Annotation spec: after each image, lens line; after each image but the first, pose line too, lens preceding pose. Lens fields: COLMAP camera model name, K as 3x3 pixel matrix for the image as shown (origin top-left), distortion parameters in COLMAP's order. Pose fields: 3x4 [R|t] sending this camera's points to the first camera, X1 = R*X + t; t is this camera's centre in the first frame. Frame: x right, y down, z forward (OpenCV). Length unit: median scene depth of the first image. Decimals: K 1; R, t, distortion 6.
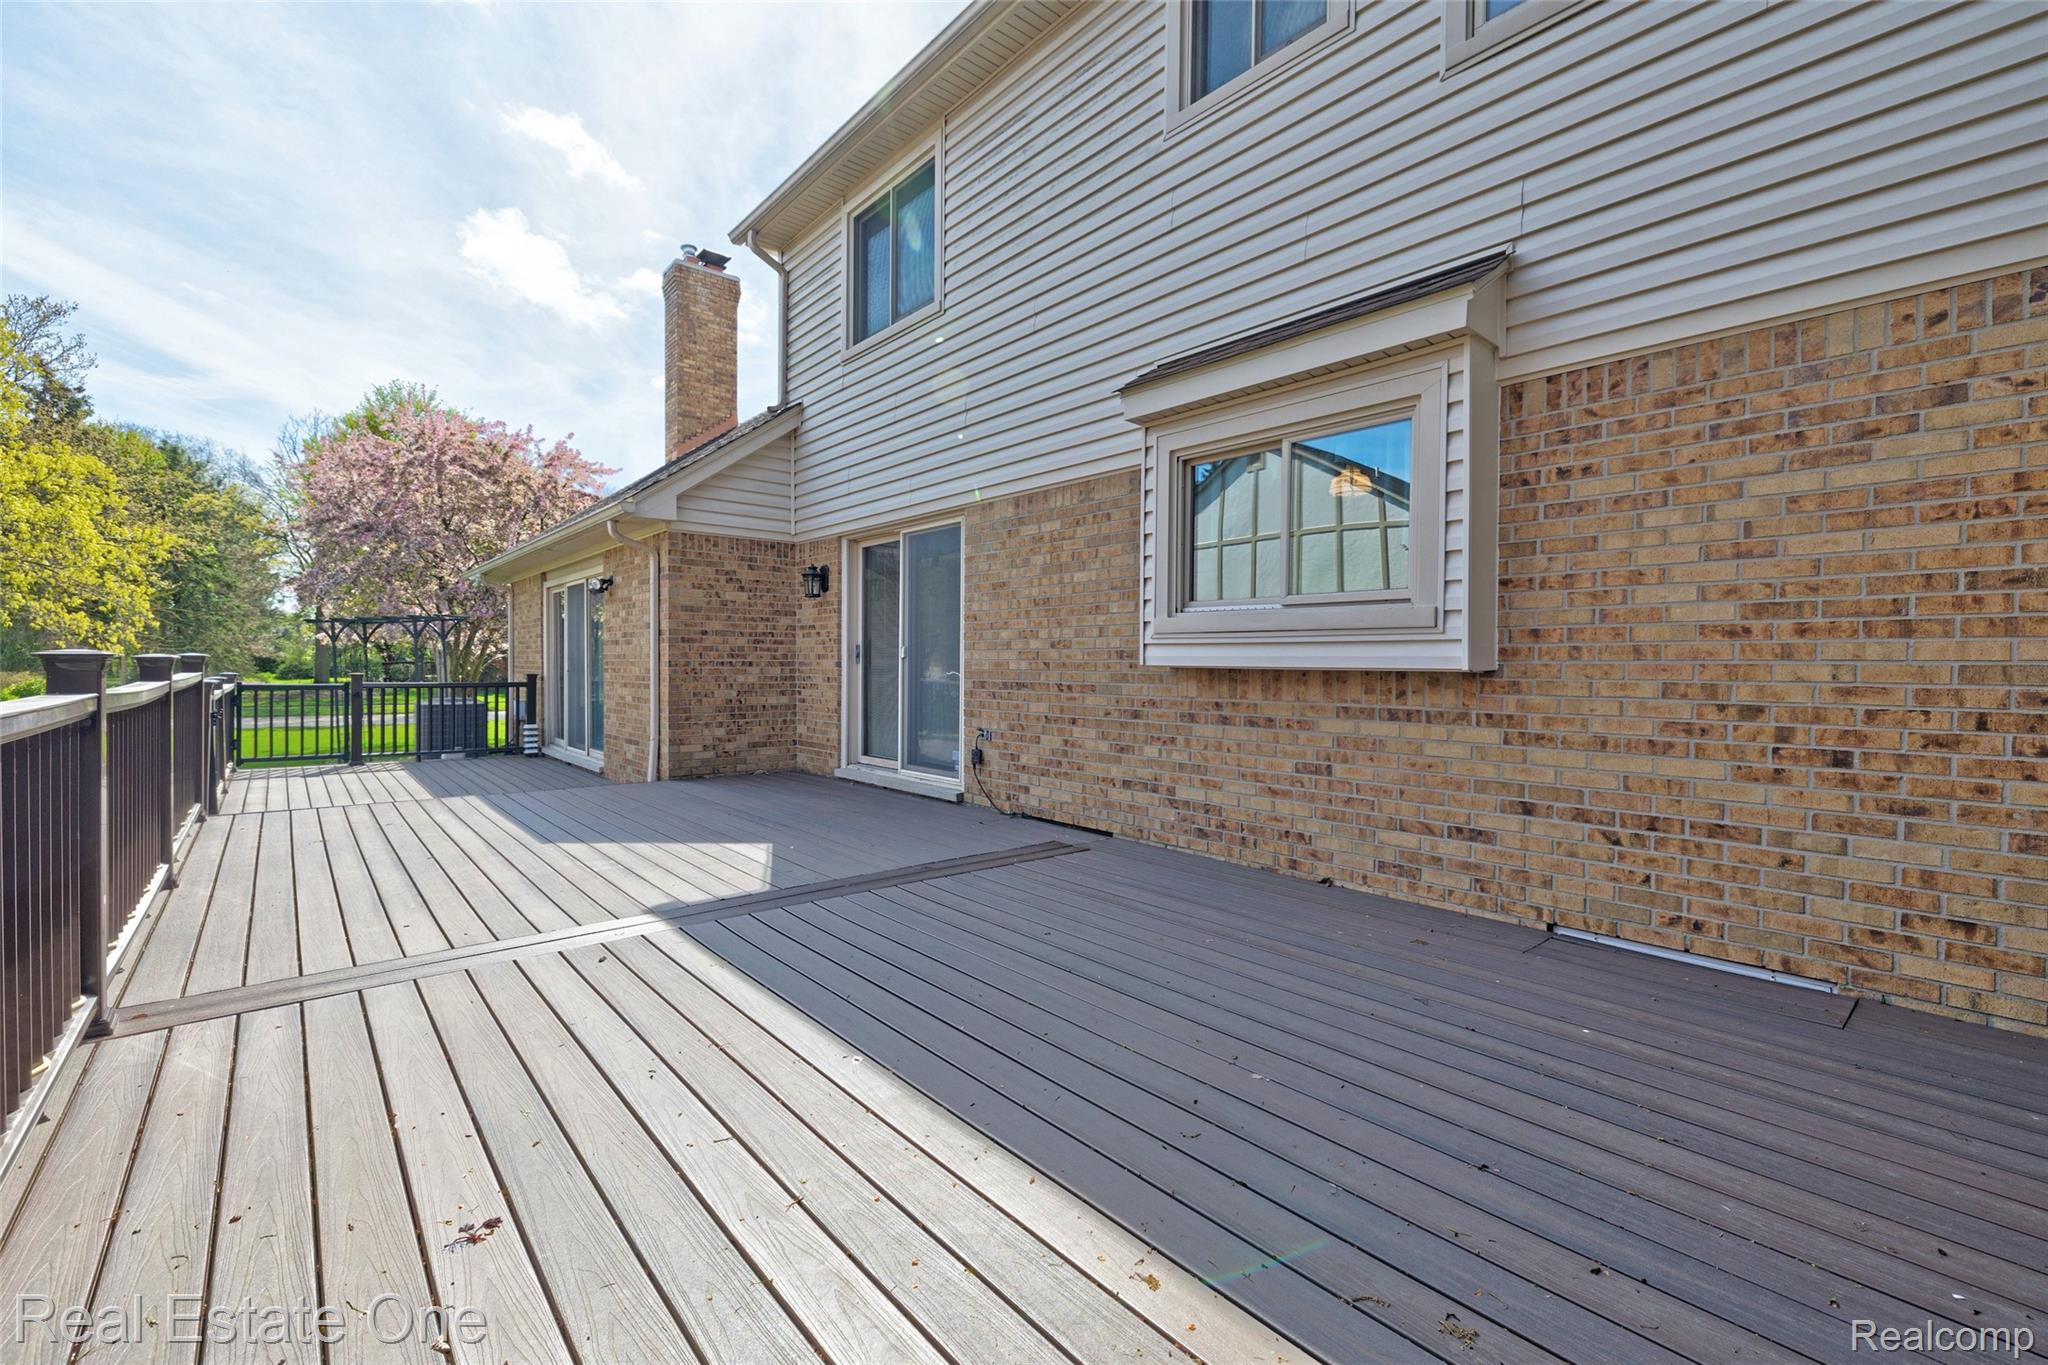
lens RADIAL K [[854.2, 0, 1019.2], [0, 854.2, 673.7], [0, 0, 1]] dist [-0.000362, 0.000392]
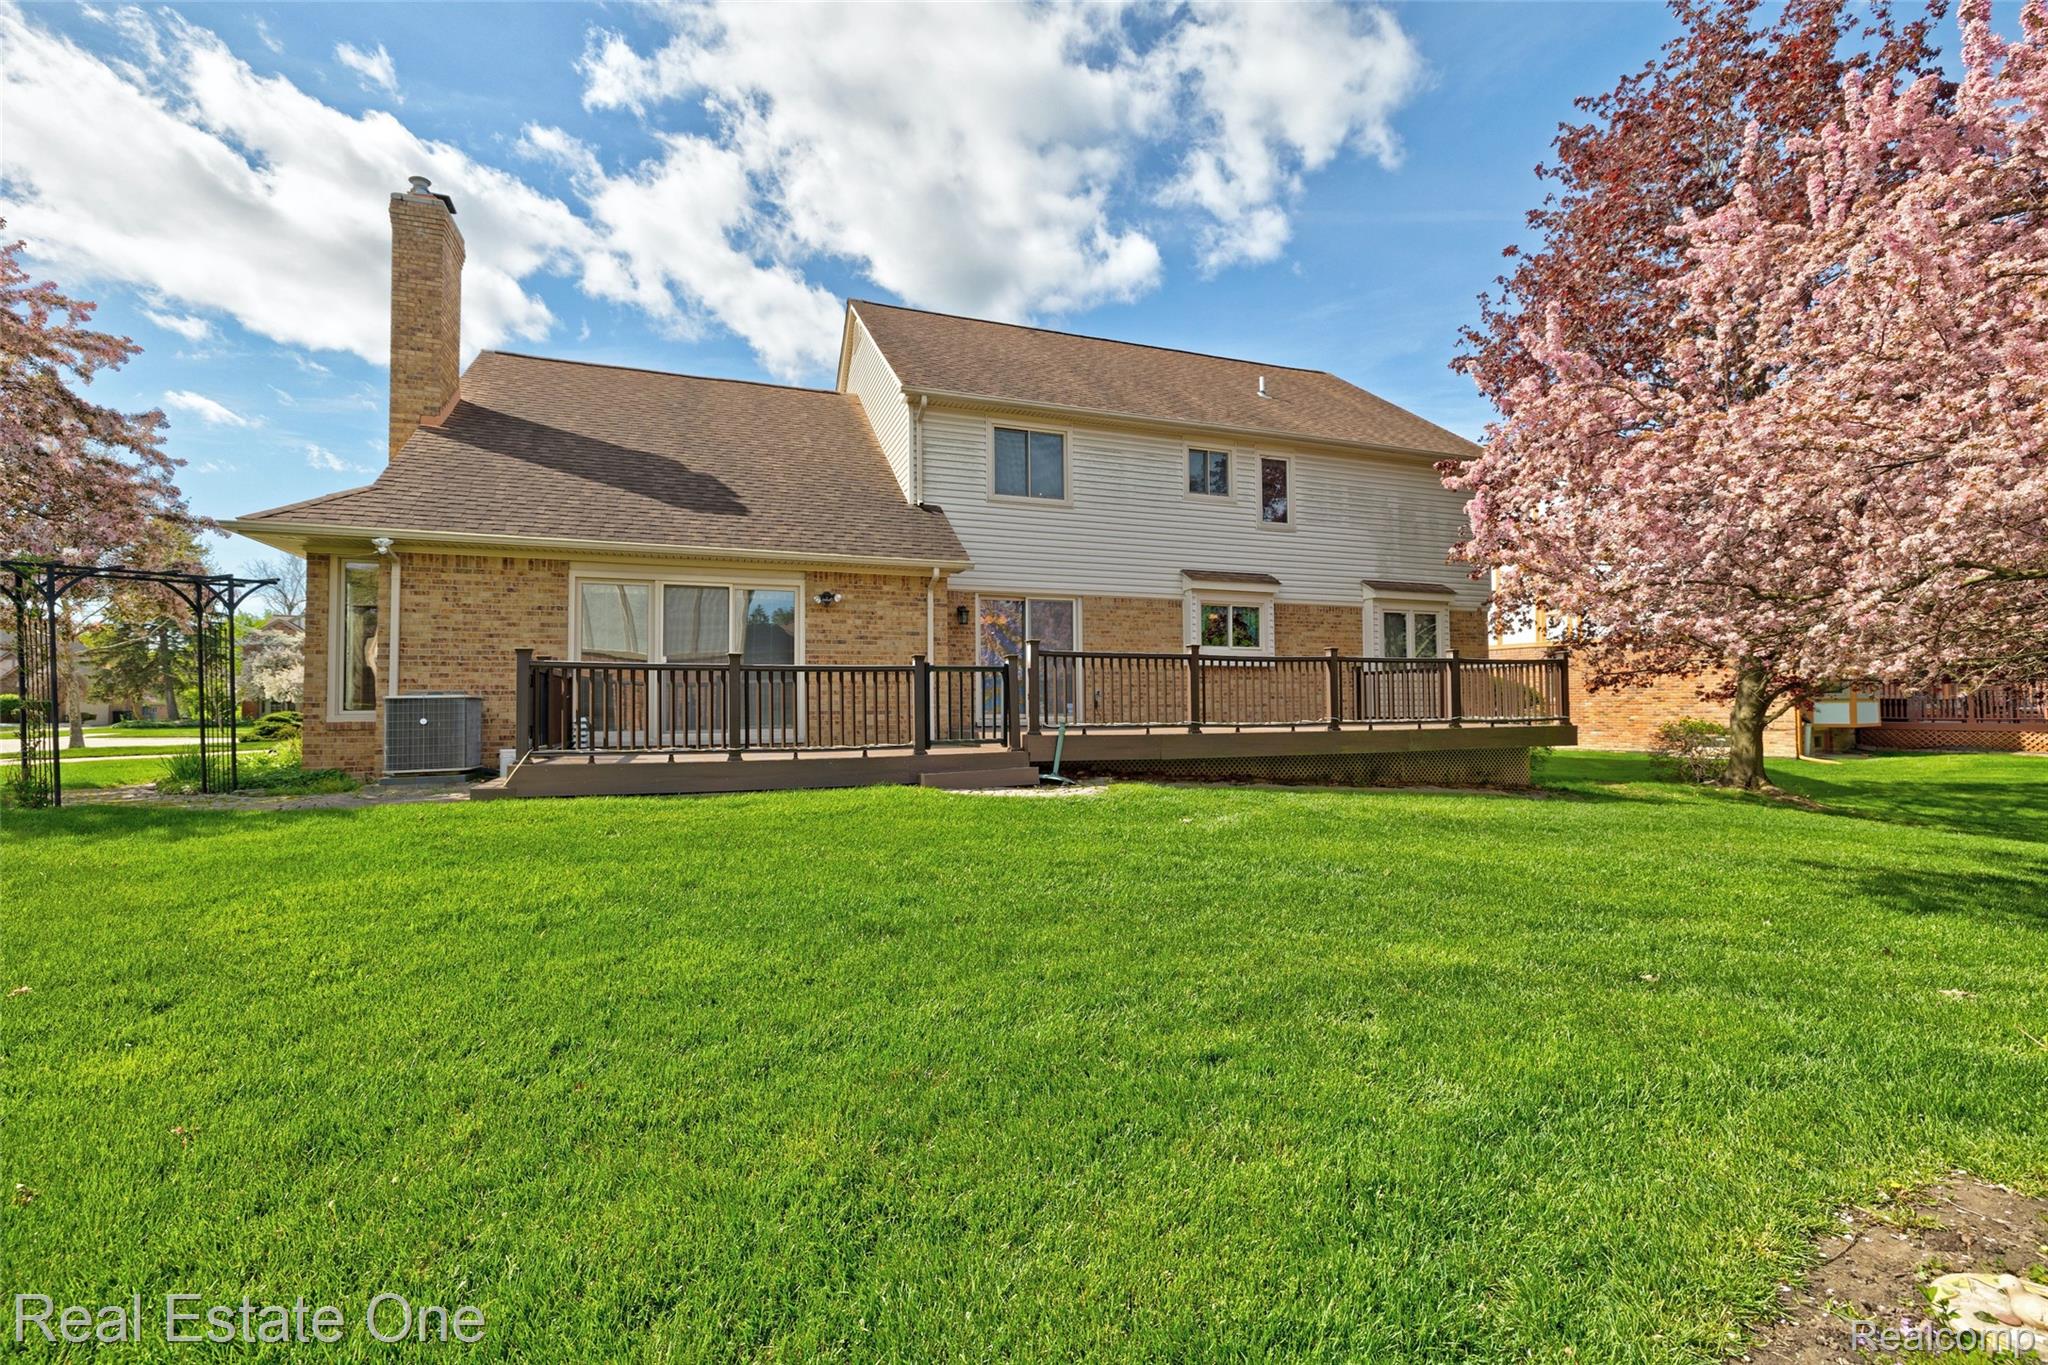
lens RADIAL K [[854.2, 0, 1015.9], [0, 854.2, 675.4], [0, 0, 1]] dist [-0.000362, 0.000392]
pose [[0.359390, 0.023554, 0.932890, -2.040382], [0.019513, 0.999273, -0.032747, 0.081271], [-0.932983, 0.029973, 0.358669, 0.315268]]
